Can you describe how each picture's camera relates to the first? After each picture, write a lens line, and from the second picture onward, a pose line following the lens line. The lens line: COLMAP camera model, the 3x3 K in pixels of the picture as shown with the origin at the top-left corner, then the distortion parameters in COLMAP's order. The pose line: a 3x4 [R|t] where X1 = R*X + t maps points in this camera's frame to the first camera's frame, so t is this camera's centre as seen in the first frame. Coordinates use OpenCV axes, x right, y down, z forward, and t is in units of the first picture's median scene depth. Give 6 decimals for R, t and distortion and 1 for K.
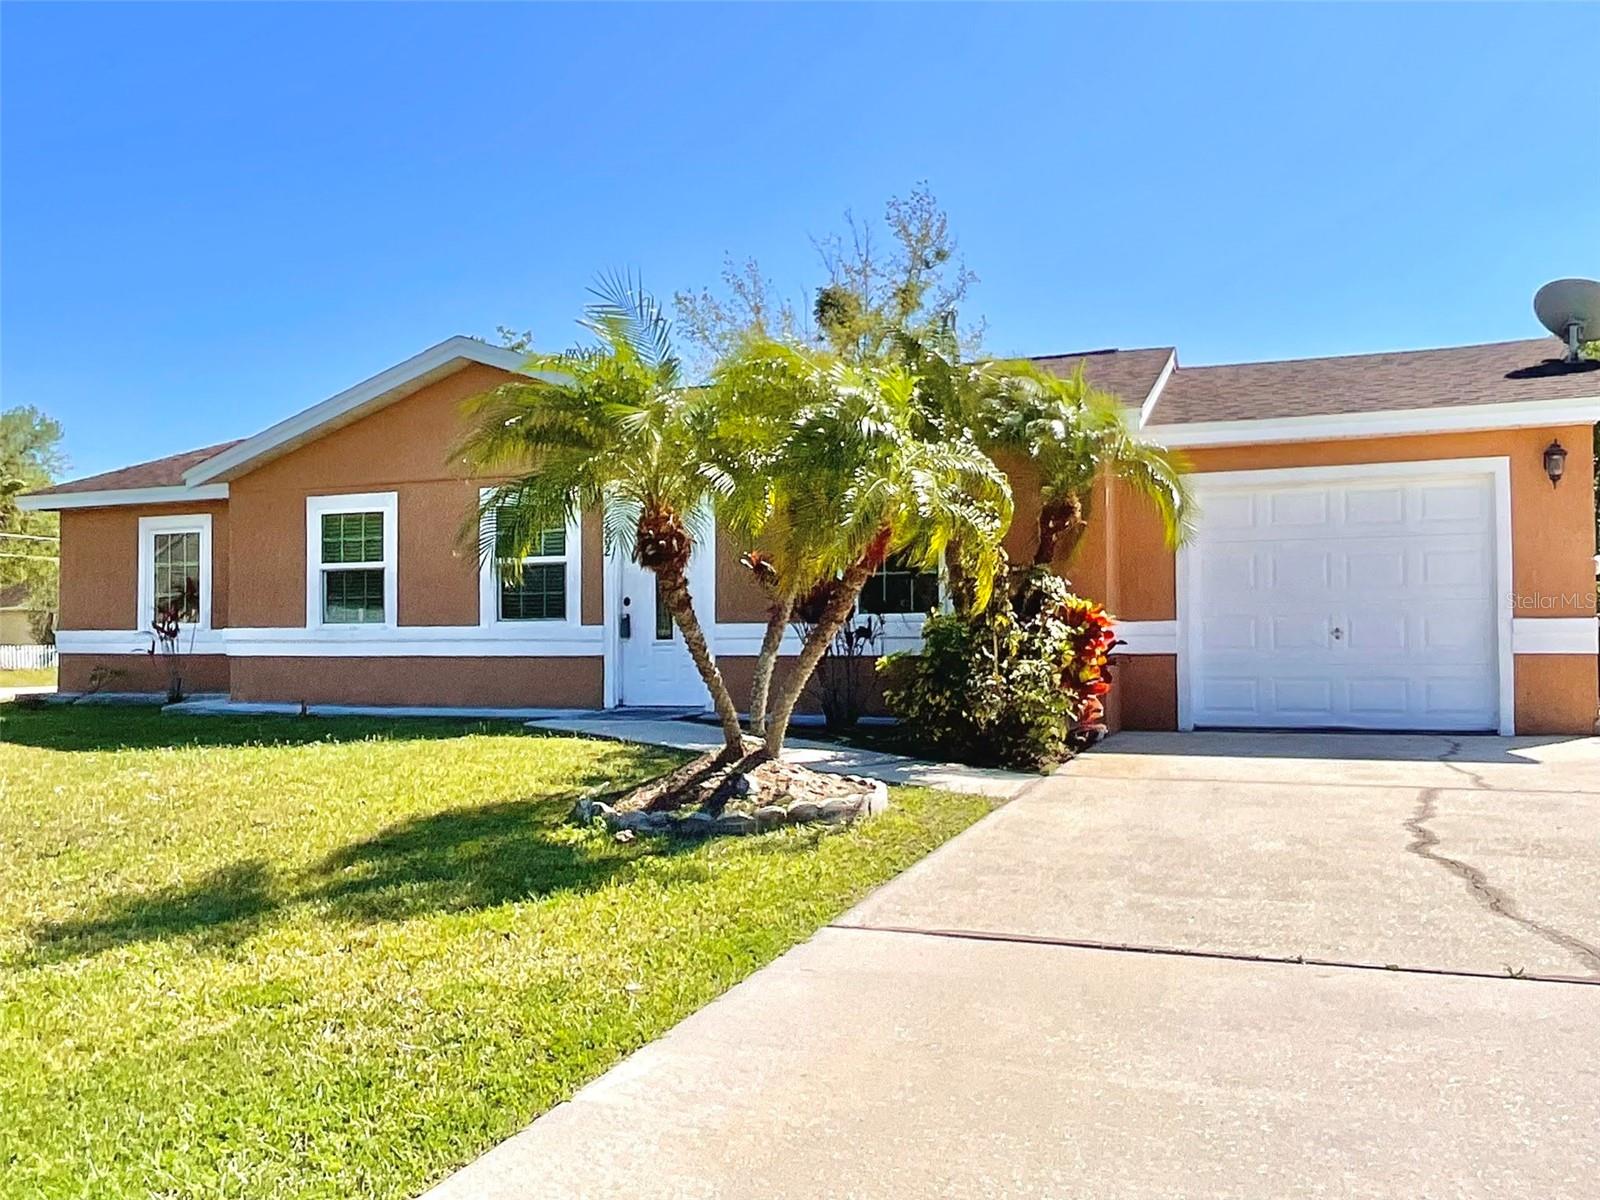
lens RADIAL K [[1242.5, 0, 802.7], [0, 1242.5, 598.8], [0, 0, 1]] dist [0.013232, -0.000800]
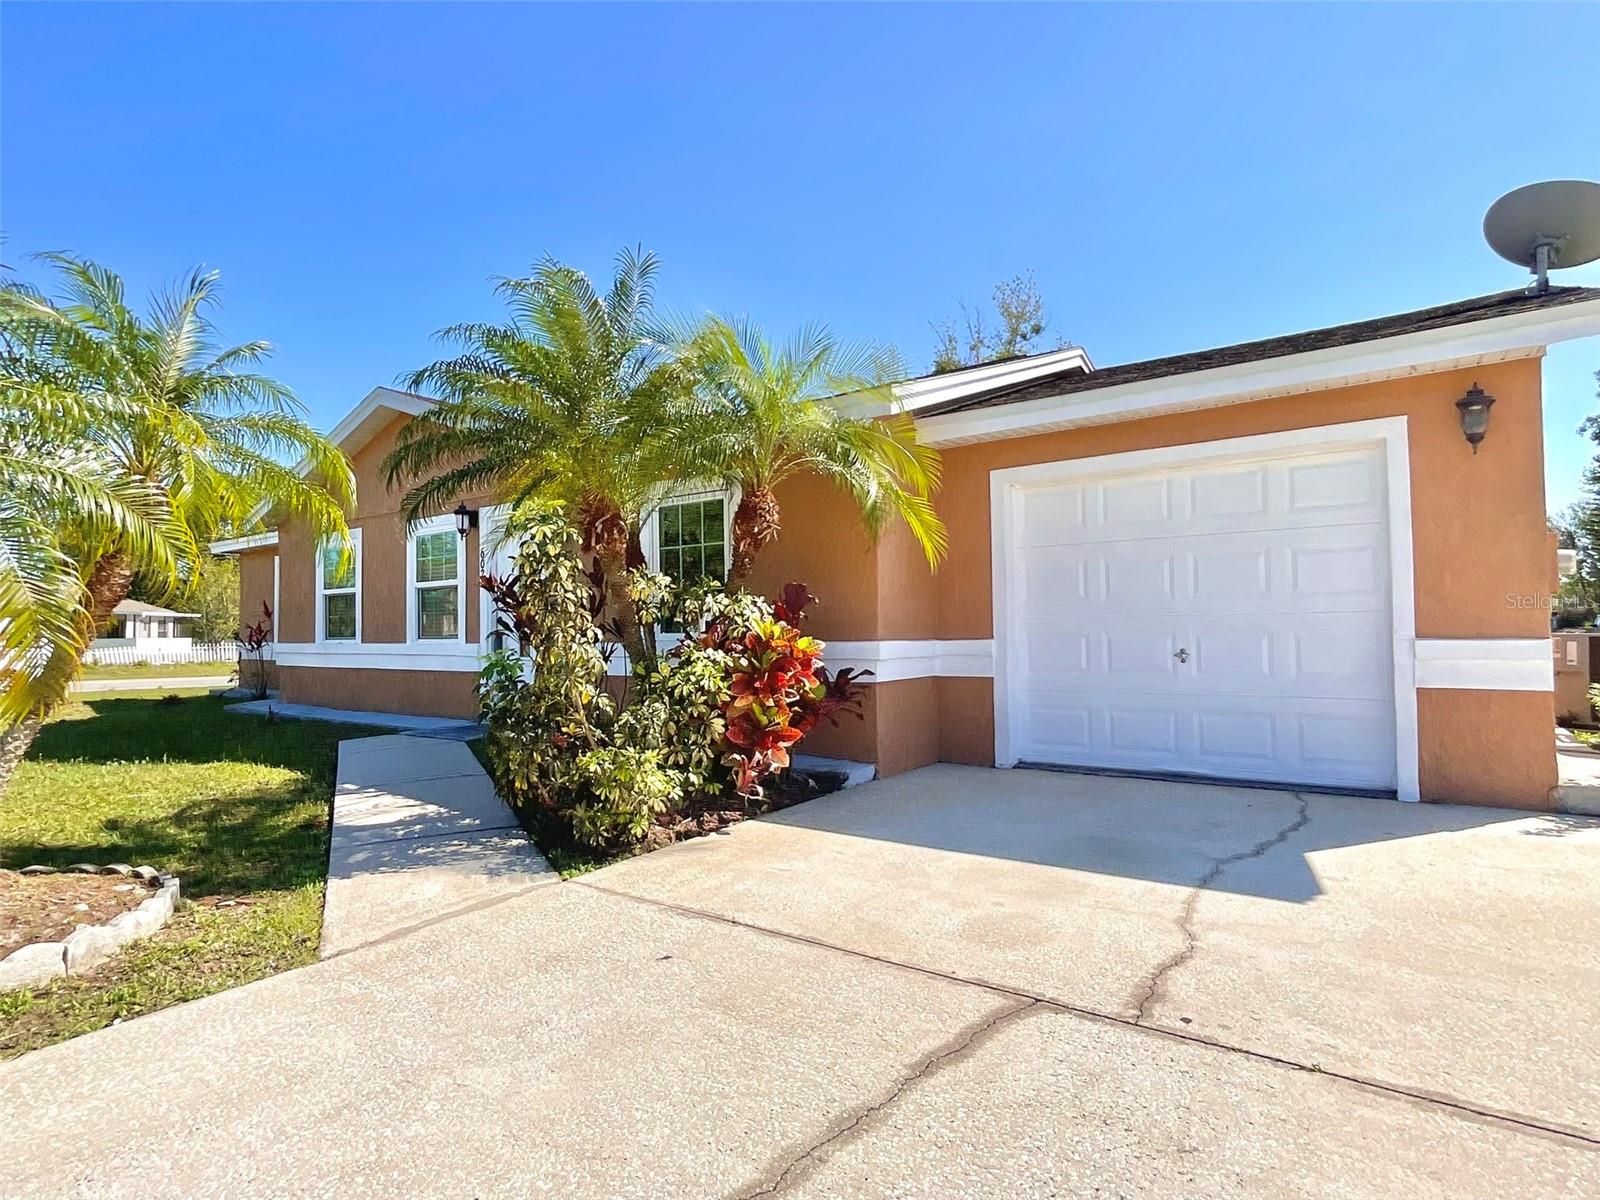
lens RADIAL K [[843.0, 0, 800.5], [0, 843.0, 600.0], [0, 0, 1]] dist [0.021104, 0.000945]
pose [[0.971217, -0.018084, -0.237508, 0.284274], [0.018557, 0.999828, -0.000246, -0.010940], [0.237472, -0.004169, 0.971385, 0.364484]]
